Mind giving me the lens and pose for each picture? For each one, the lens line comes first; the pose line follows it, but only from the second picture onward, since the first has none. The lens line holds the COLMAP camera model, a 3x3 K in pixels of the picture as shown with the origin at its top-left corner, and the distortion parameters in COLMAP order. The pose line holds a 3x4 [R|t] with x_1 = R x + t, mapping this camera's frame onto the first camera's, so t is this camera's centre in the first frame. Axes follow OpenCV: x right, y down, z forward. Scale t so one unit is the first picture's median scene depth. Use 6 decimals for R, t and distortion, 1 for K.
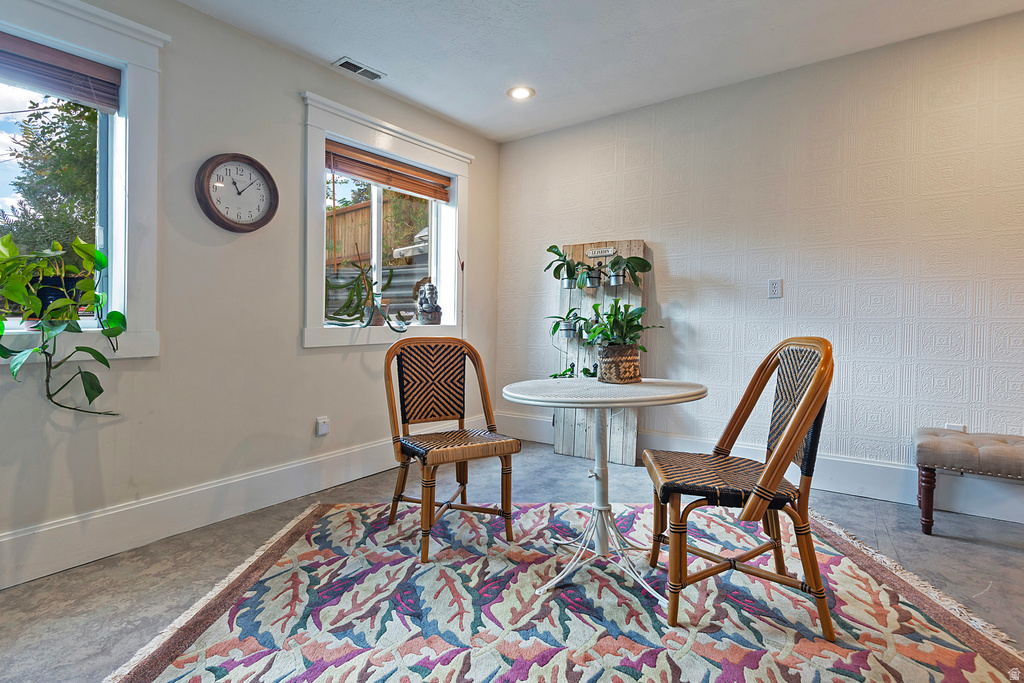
lens RADIAL K [[518.0, 0, 510.0], [0, 518.0, 326.9], [0, 0, 1]] dist [0.023627, -0.000481]
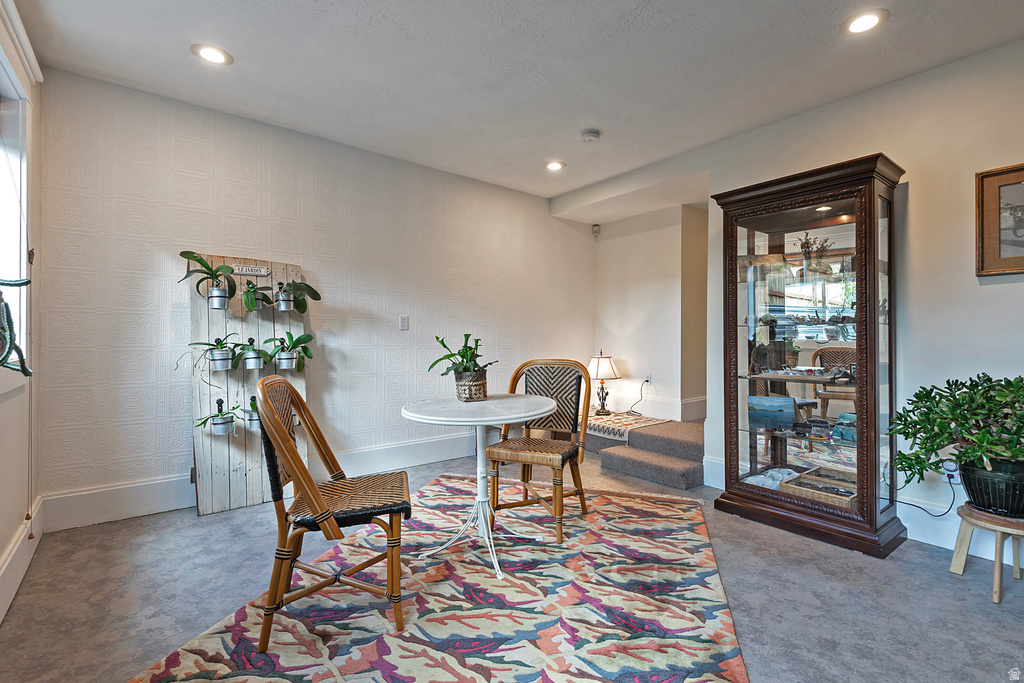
lens RADIAL K [[473.5, 0, 536.5], [0, 473.5, 341.6], [0, 0, 1]] dist [0.003099, 0.000041]
pose [[0.240397, -0.000912, 0.970674, -0.879823], [0.009385, 0.999955, -0.001385, -0.029704], [-0.970629, 0.009443, 0.240395, 0.579379]]
